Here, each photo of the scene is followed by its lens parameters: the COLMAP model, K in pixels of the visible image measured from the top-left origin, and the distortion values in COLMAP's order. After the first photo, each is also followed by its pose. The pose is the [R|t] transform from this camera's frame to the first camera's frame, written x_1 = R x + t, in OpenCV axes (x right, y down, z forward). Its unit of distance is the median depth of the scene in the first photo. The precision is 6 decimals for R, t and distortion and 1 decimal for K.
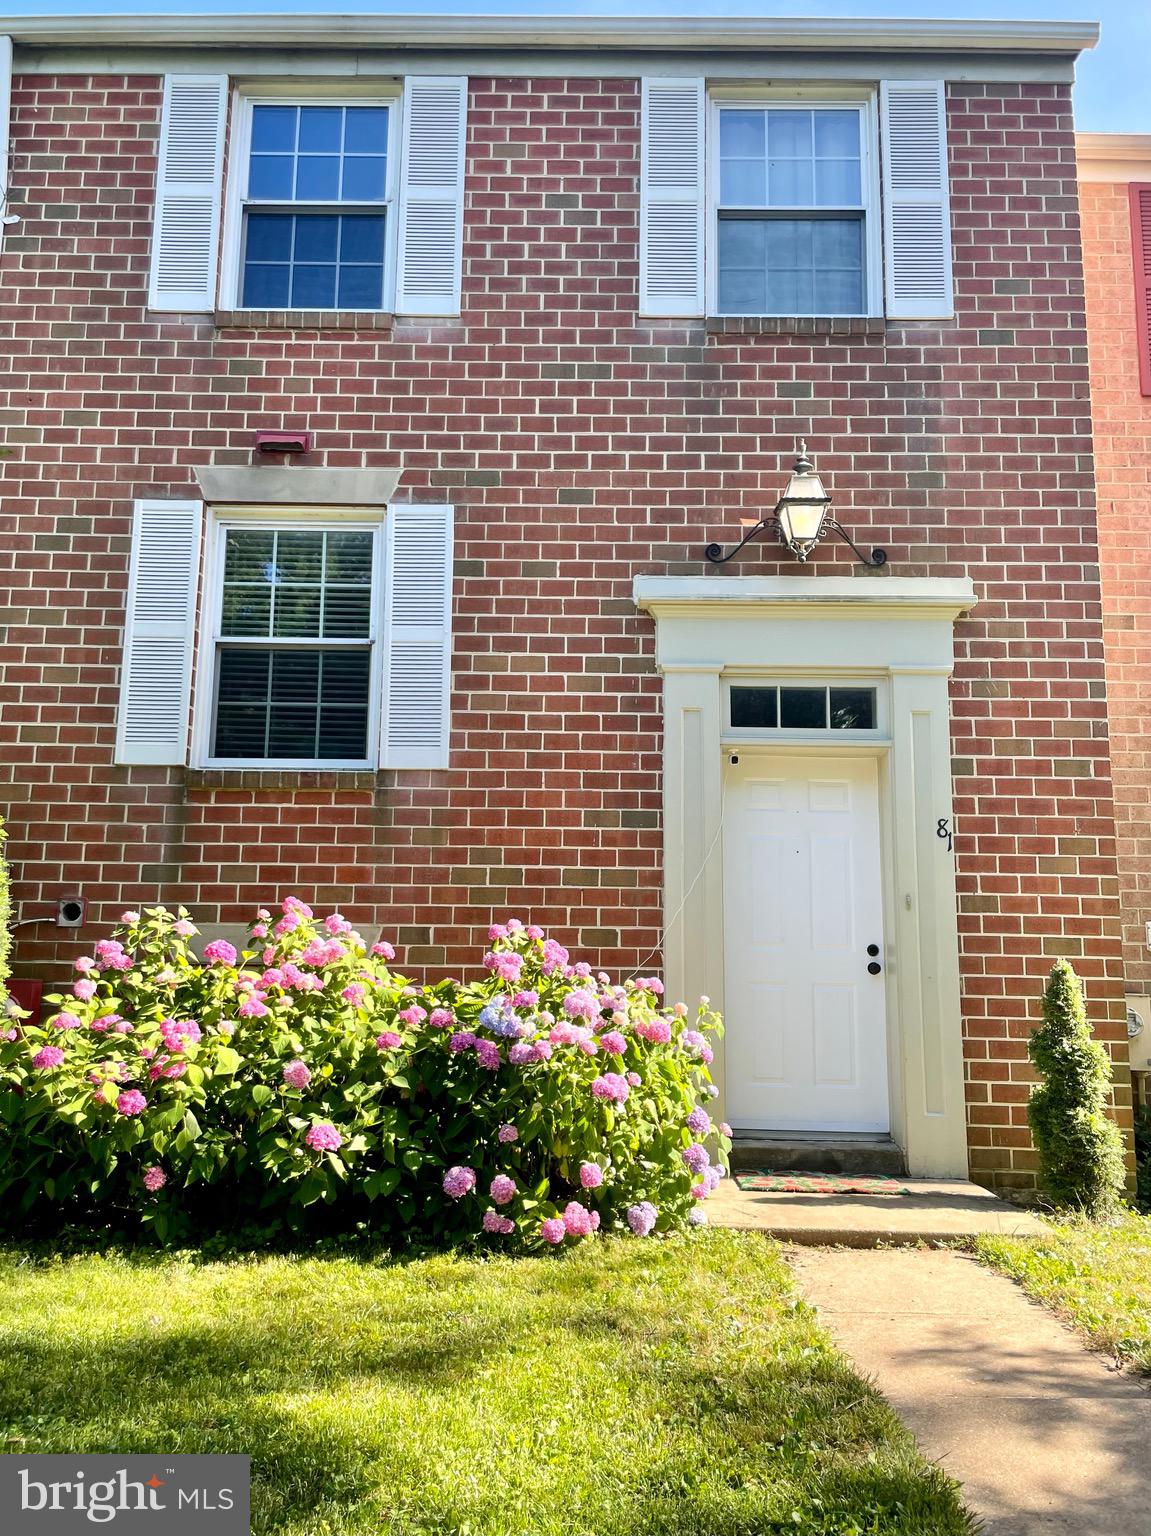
lens RADIAL K [[1152.8, 0, 581.2], [0, 1152.8, 770.5], [0, 0, 1]] dist [0.103112, -0.164793]
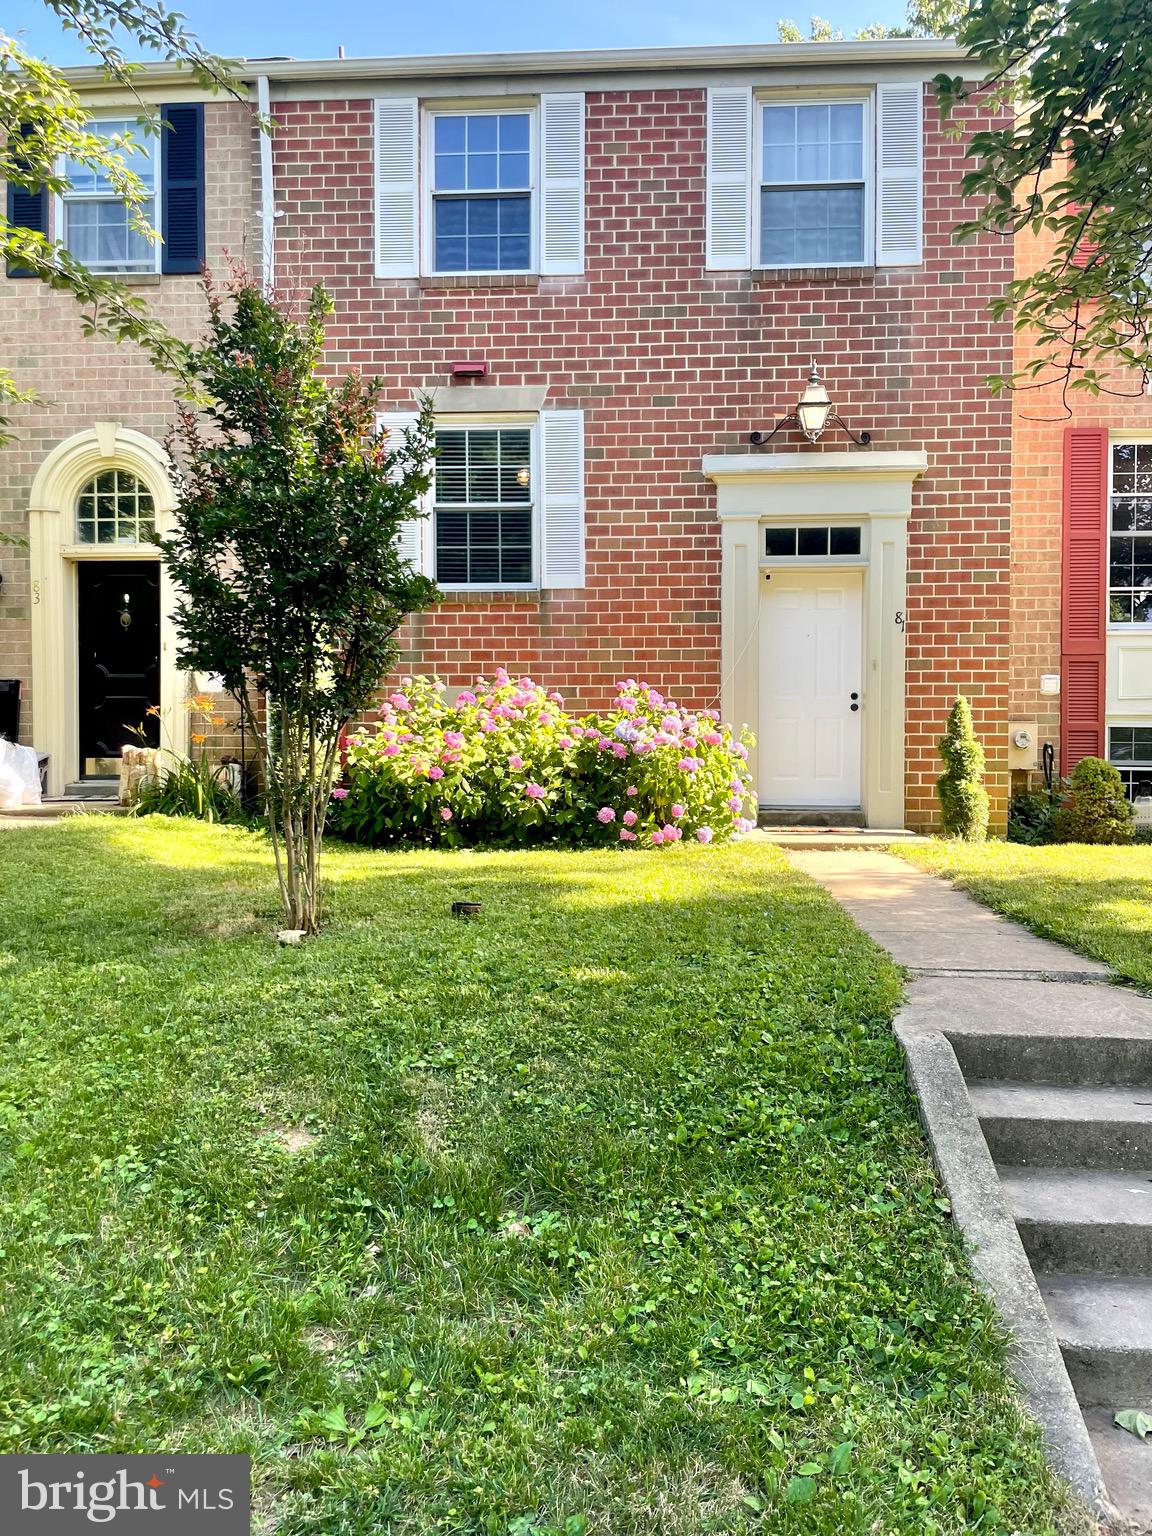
lens RADIAL K [[1152.8, 0, 581.7], [0, 1152.8, 770.5], [0, 0, 1]] dist [0.103112, -0.164793]
pose [[0.997246, -0.011516, -0.073268, -0.006148], [0.024127, 0.984513, 0.173641, -0.029547], [0.070134, -0.174930, 0.982080, -0.593250]]
